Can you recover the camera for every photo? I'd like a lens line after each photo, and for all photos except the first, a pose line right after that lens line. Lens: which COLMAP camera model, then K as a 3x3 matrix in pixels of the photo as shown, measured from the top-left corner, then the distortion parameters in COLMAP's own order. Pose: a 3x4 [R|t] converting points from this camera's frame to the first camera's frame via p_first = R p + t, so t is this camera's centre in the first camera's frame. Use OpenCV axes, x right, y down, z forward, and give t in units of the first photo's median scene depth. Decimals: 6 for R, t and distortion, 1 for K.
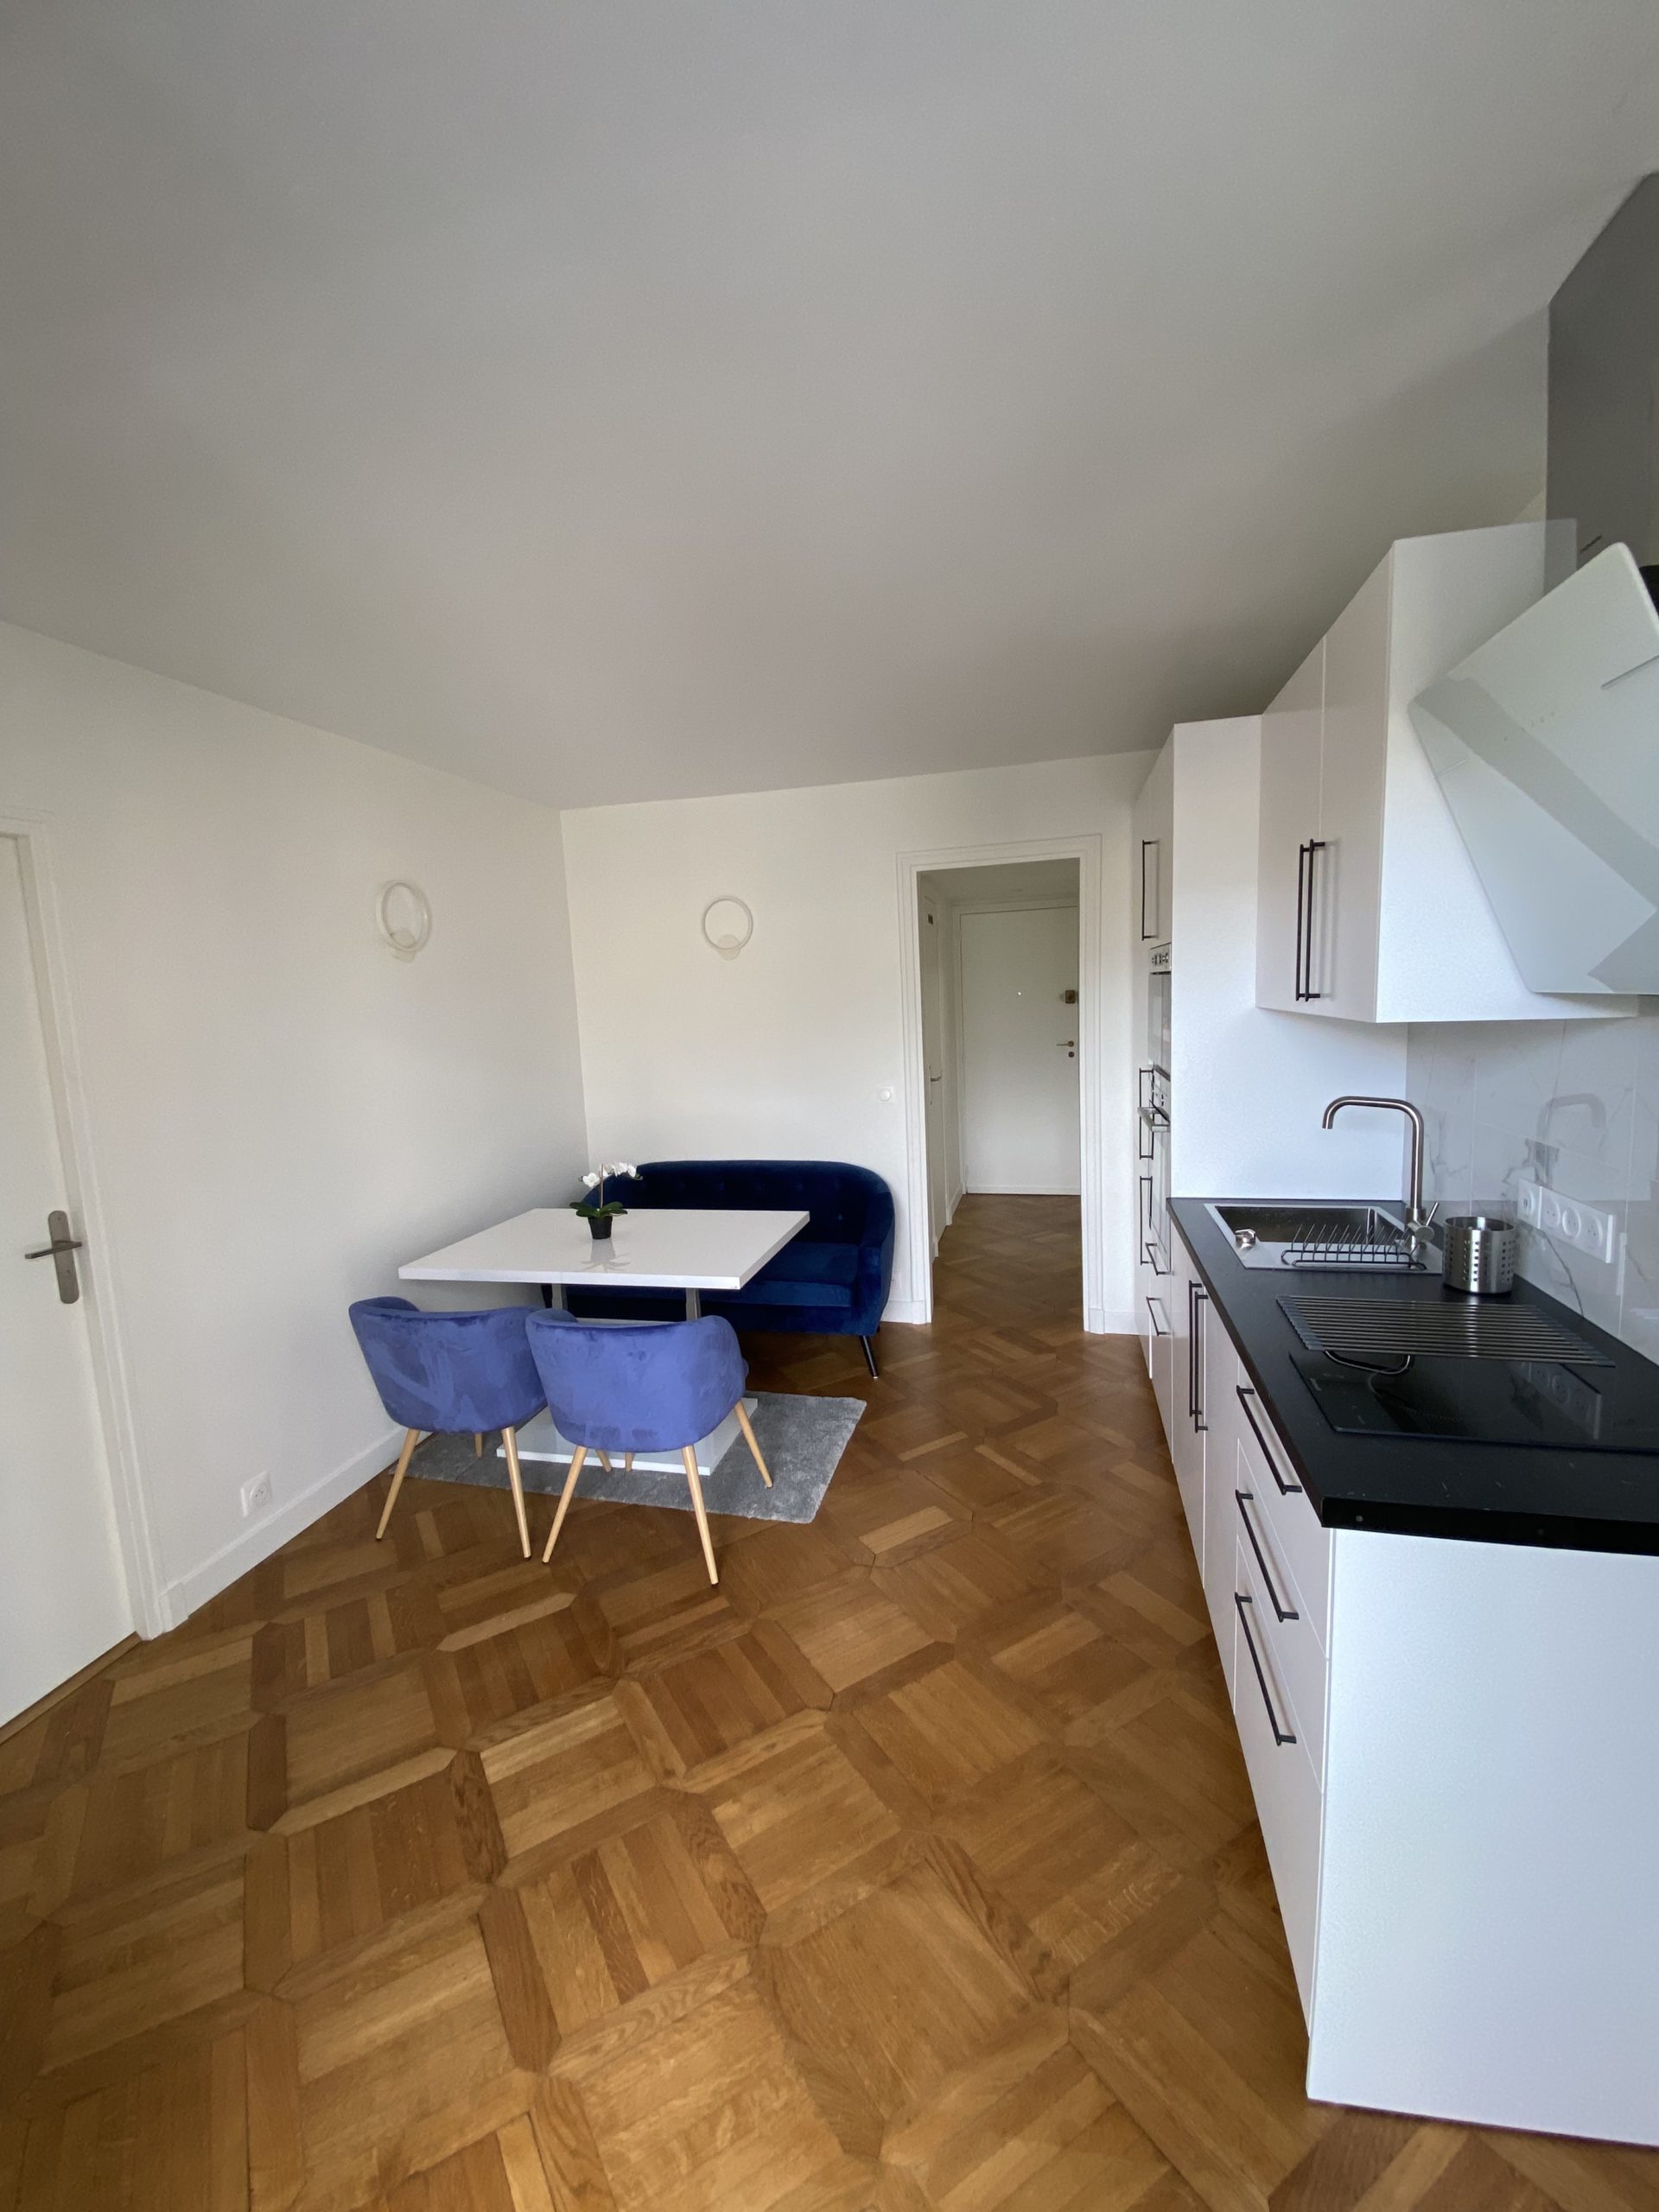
lens RADIAL K [[894.9, 0, 829.5], [0, 894.9, 1106.0], [0, 0, 1]] dist [0.045584, -0.030478]
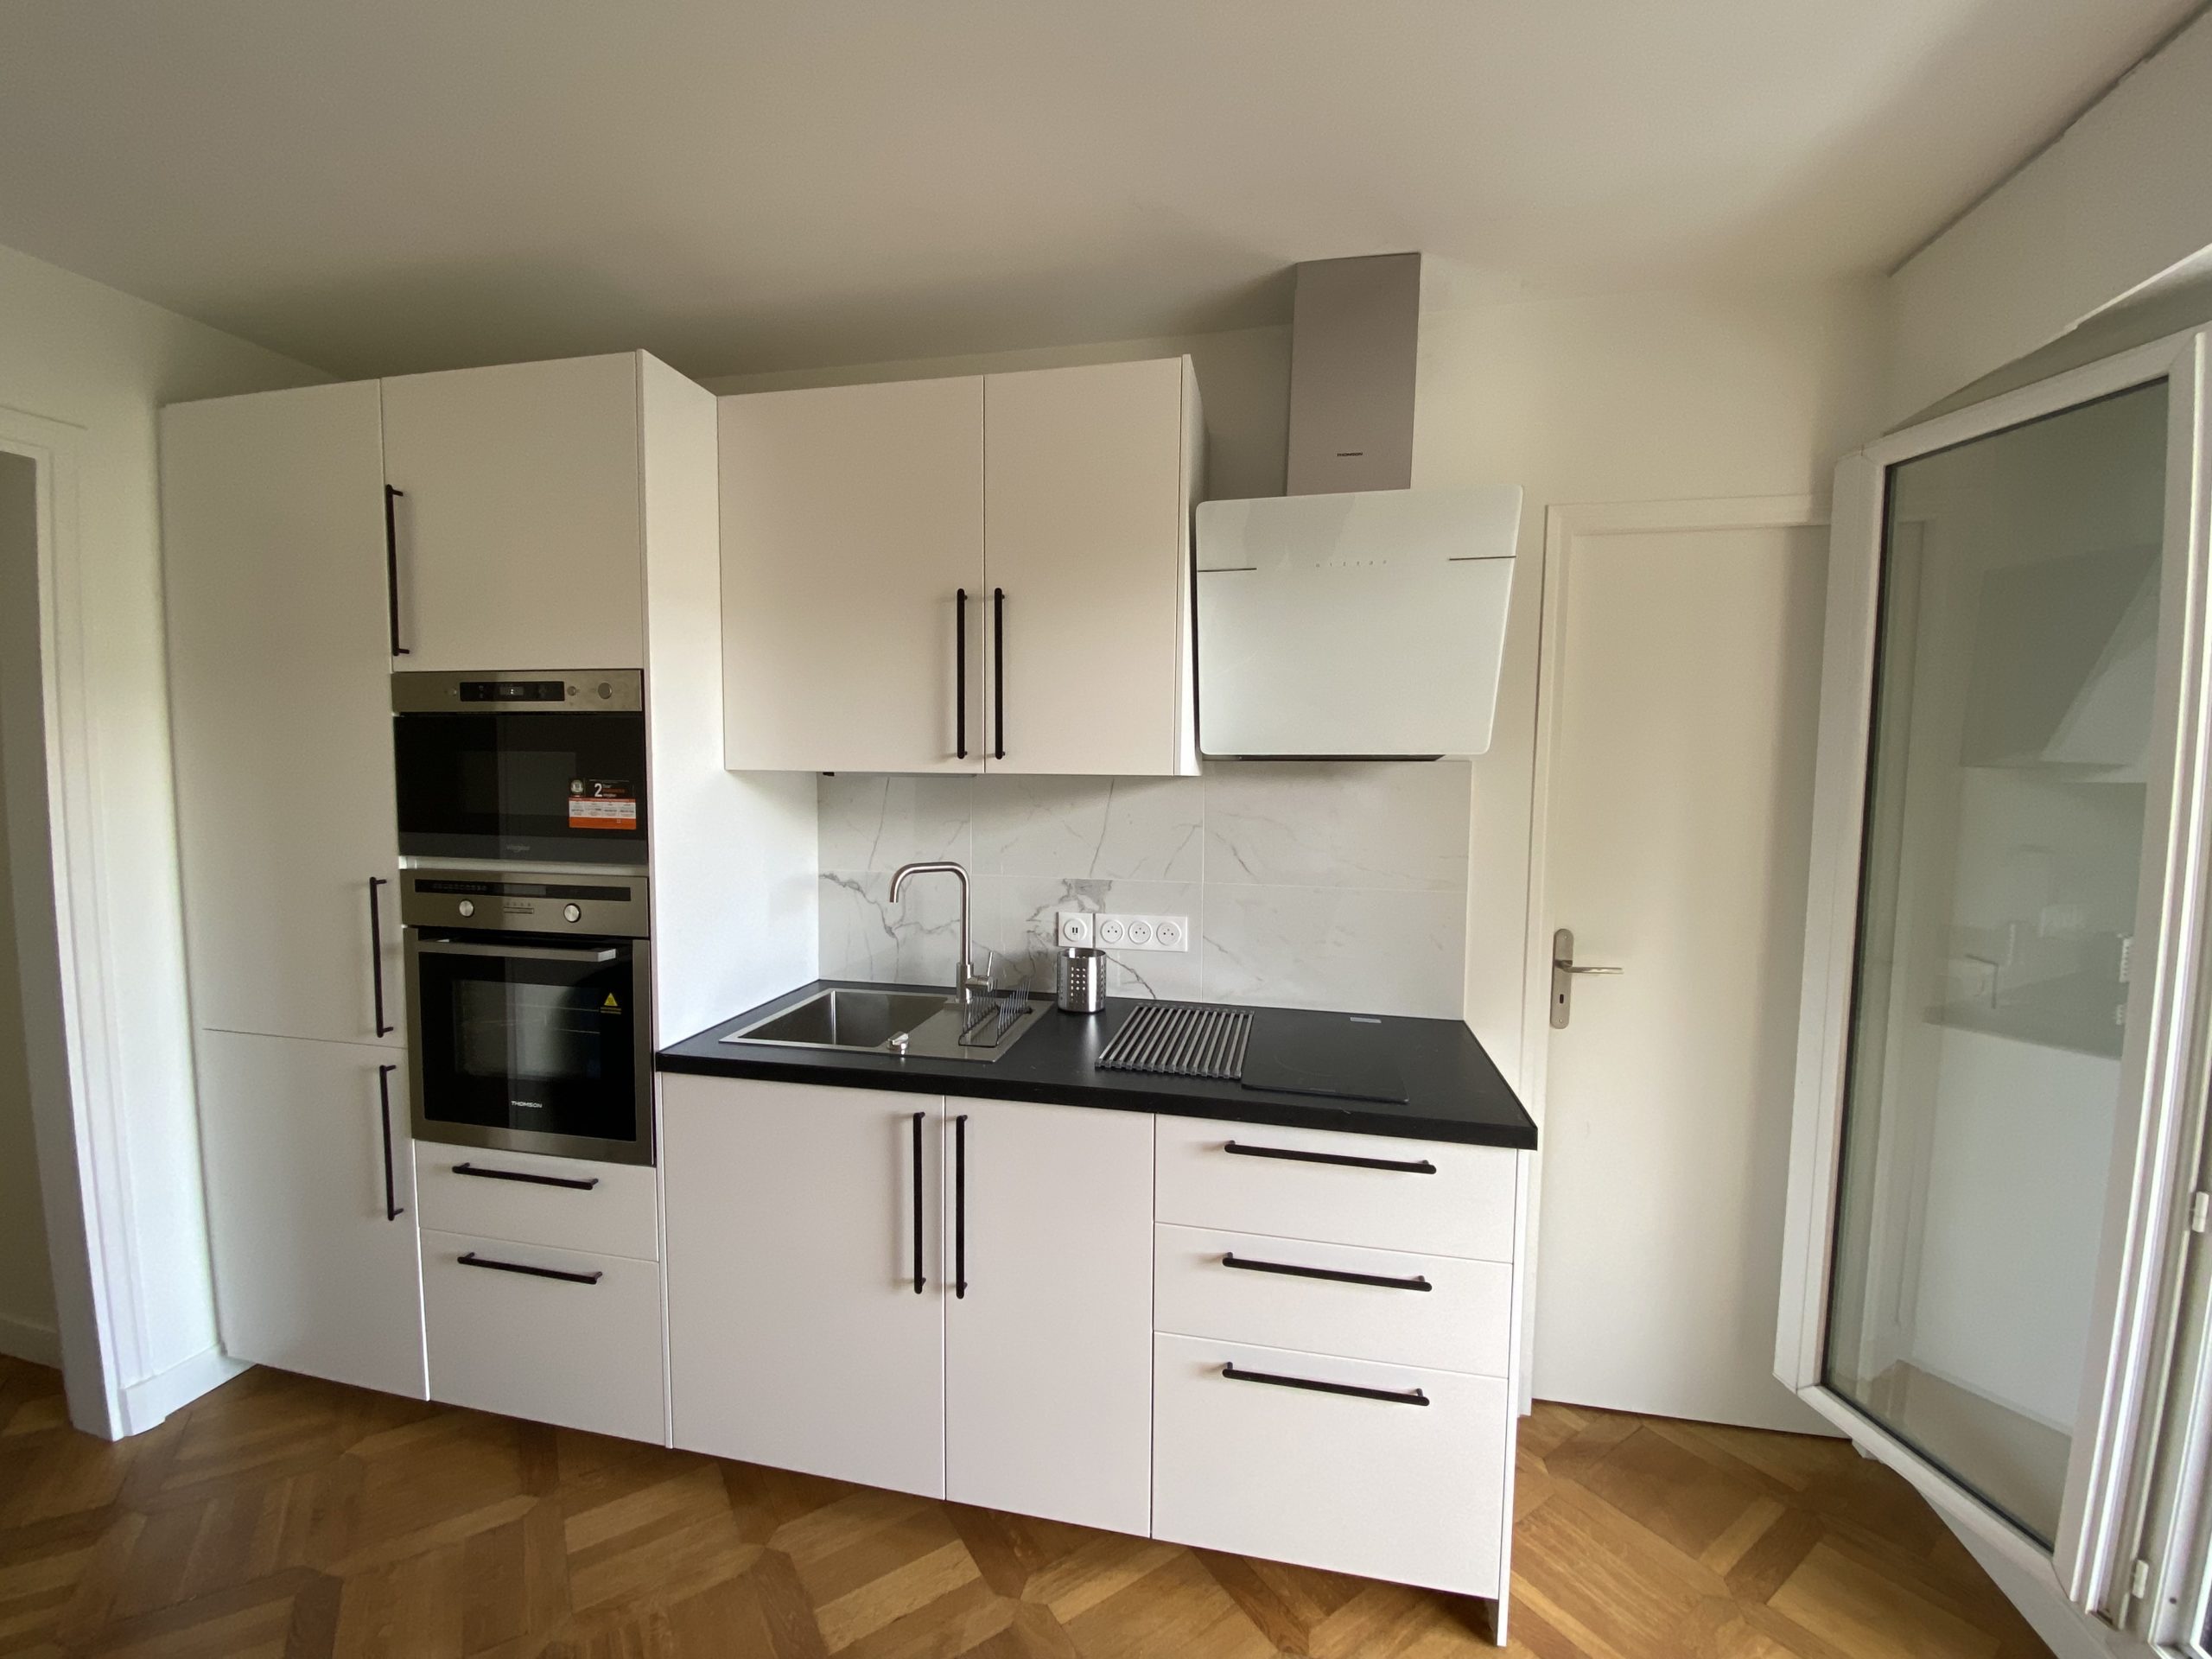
lens RADIAL K [[894.9, 0, 1106.0], [0, 894.9, 829.5], [0, 0, 1]] dist [0.045584, -0.030478]
pose [[-0.029920, -0.042779, 0.998636, -0.323137], [0.119732, 0.991737, 0.046071, -0.057856], [-0.992355, 0.120948, -0.024551, 0.726285]]
